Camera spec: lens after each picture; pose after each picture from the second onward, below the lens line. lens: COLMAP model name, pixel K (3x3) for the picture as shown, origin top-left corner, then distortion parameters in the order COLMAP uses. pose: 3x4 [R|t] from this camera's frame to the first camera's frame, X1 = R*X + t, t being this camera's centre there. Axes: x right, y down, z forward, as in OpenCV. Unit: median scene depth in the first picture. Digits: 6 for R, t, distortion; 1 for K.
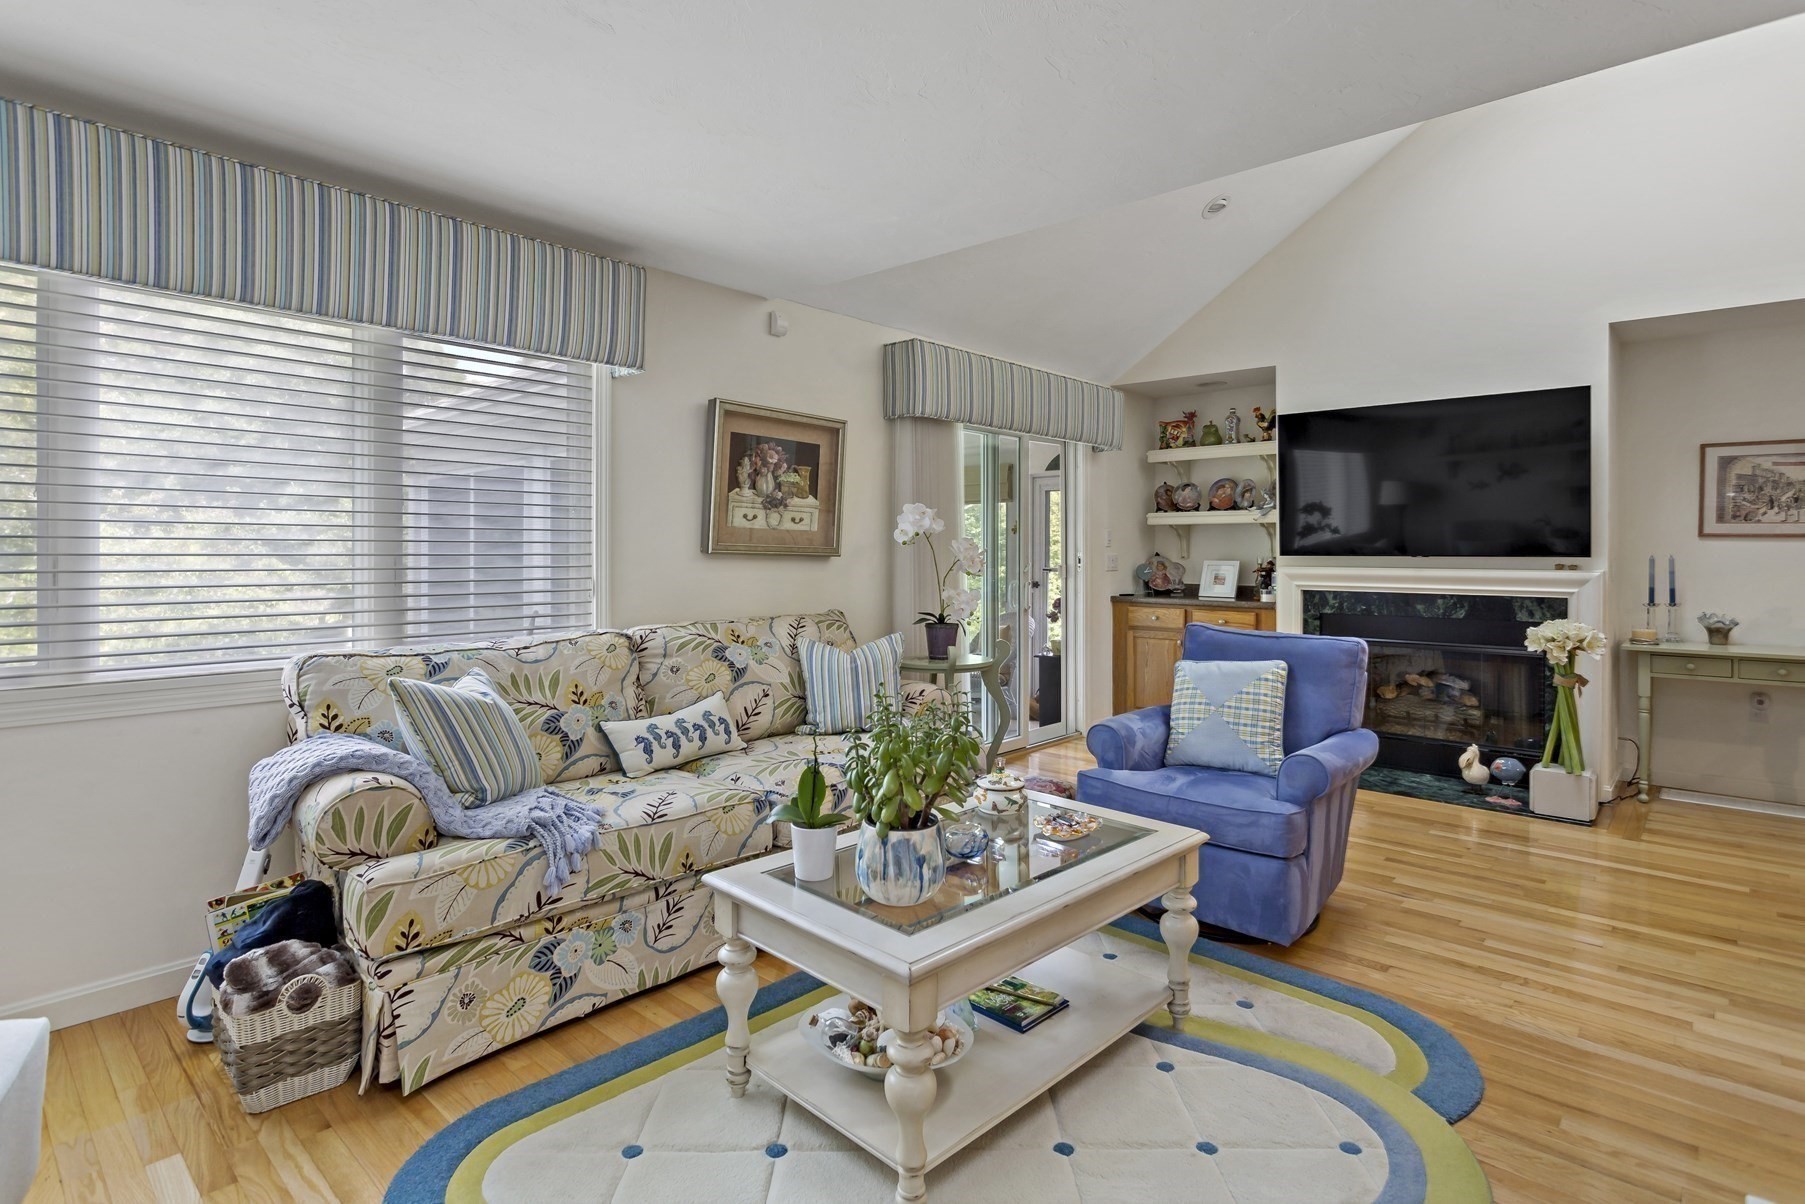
lens RADIAL K [[925.2, 0, 876.3], [0, 925.2, 553.5], [0, 0, 1]] dist [-0.005000, -0.000406]
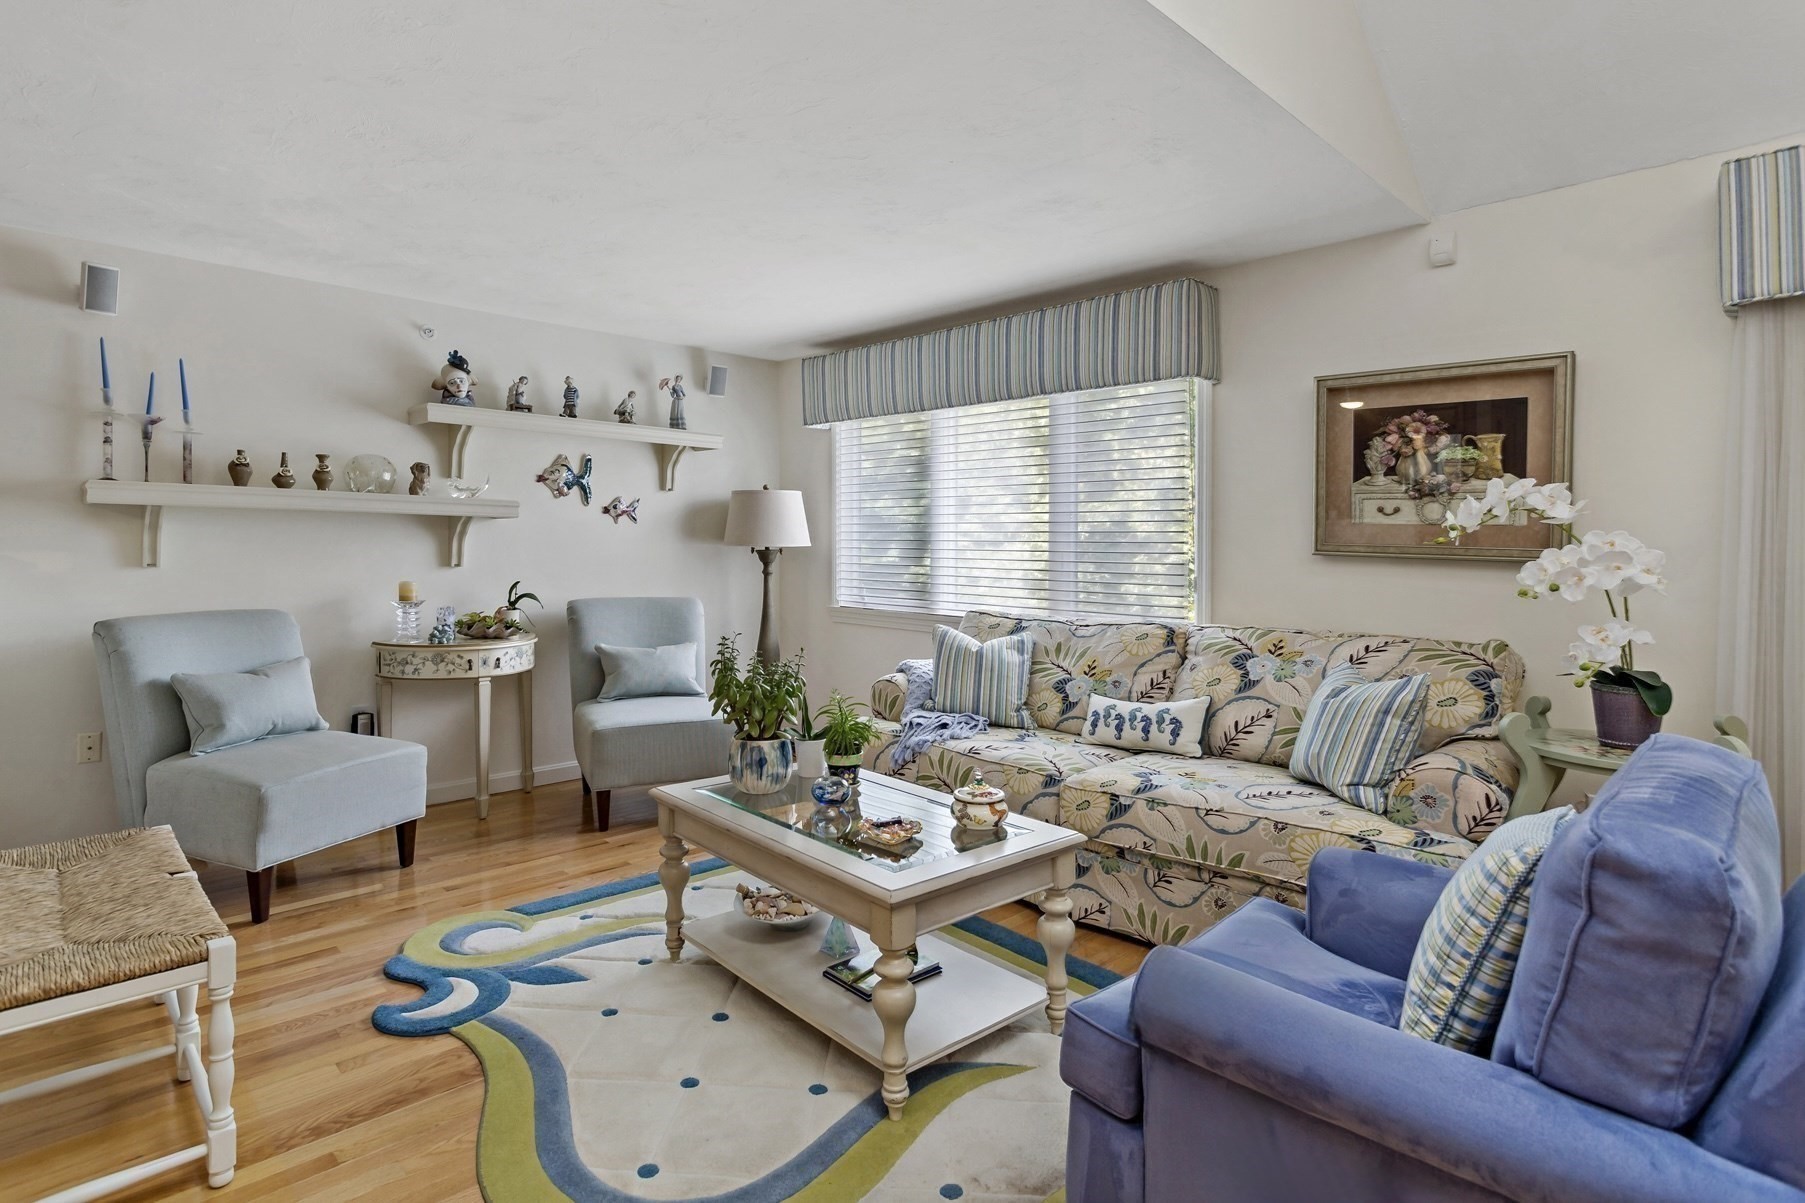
lens RADIAL K [[925.2, 0, 895.3], [0, 925.2, 561.7], [0, 0, 1]] dist [-0.005000, -0.000406]
pose [[-0.048292, 0.012904, -0.998750, 0.665775], [-0.016291, 0.999773, 0.013705, 0.000923], [0.998700, 0.016932, -0.048071, 0.595328]]
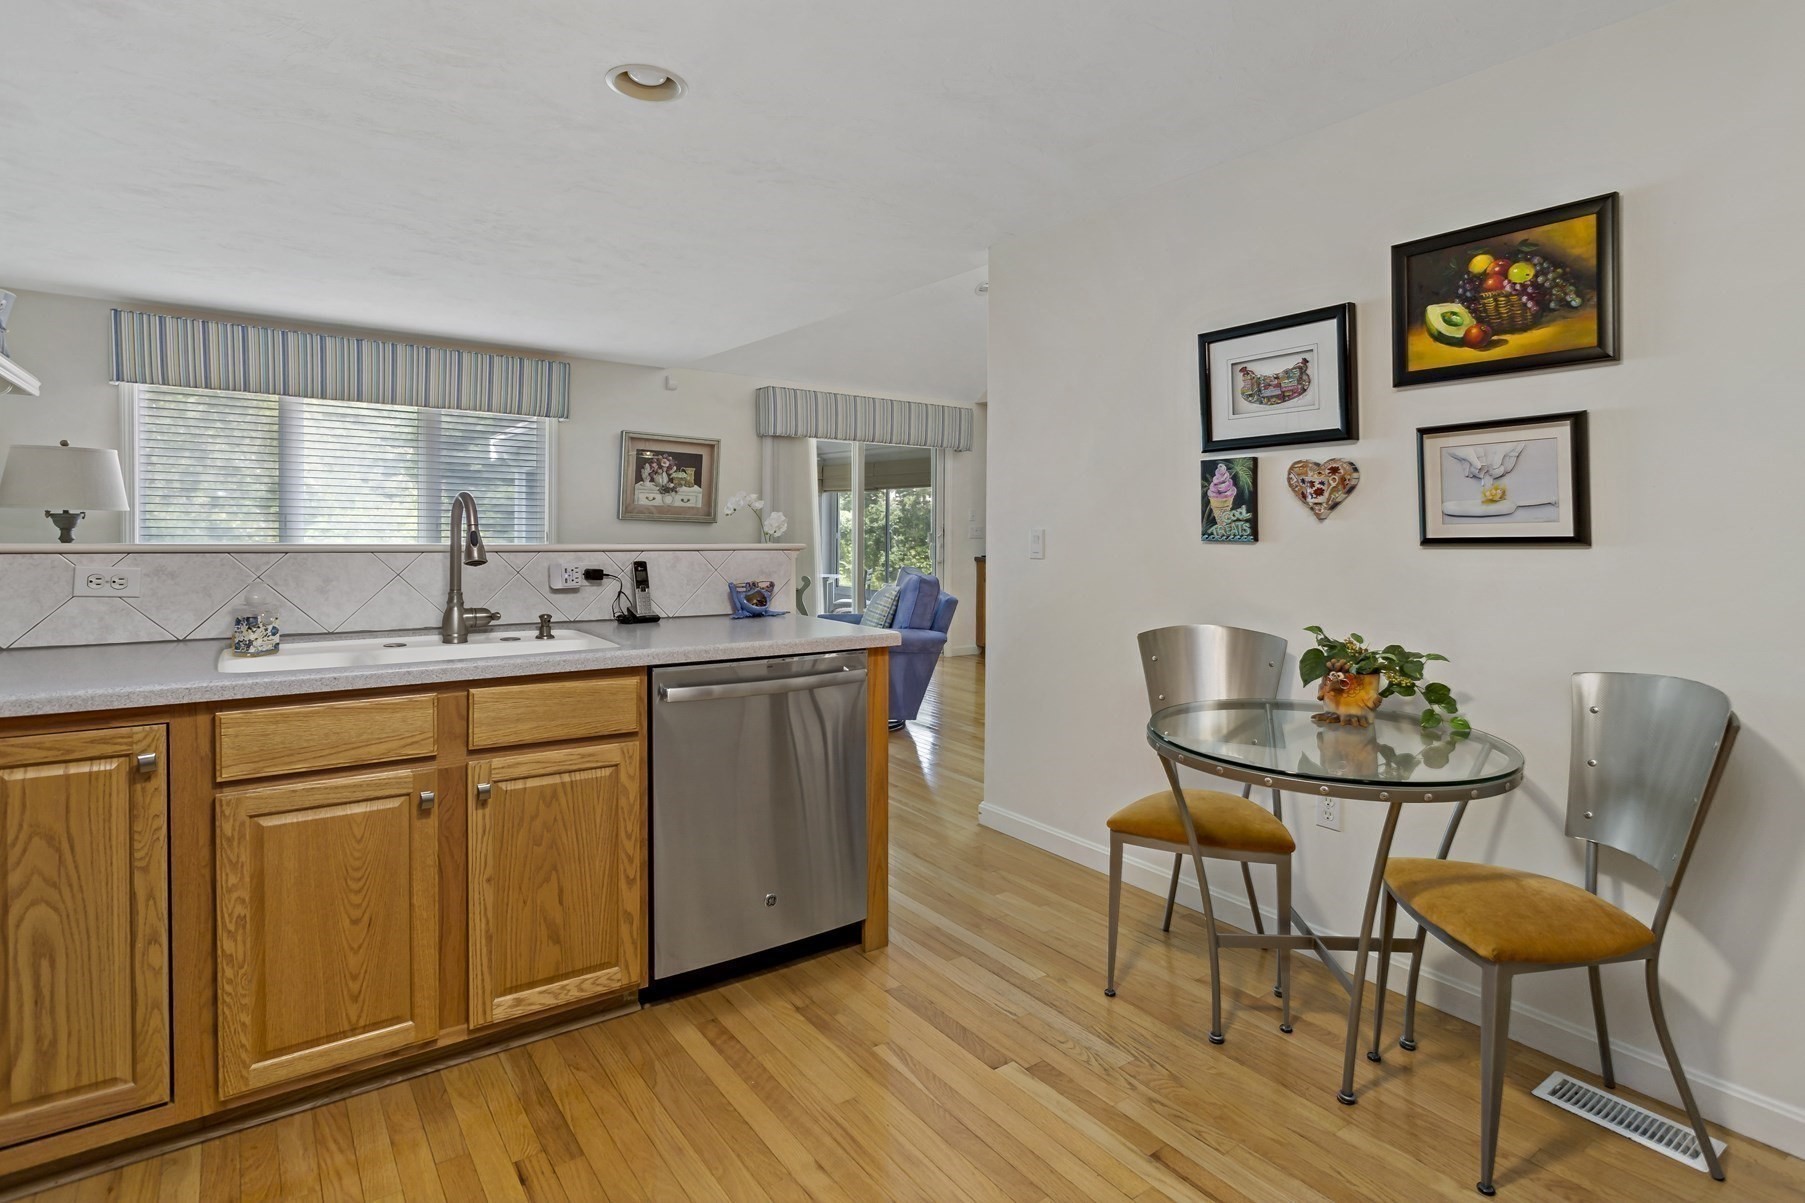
lens RADIAL K [[925.2, 0, 900.1], [0, 925.2, 528.0], [0, 0, 1]] dist [-0.005000, -0.000406]
pose [[0.986154, 0.012809, -0.165335, 0.580555], [-0.013260, 0.999911, -0.001622, 0.011329], [0.165299, 0.003791, 0.986236, -0.581910]]
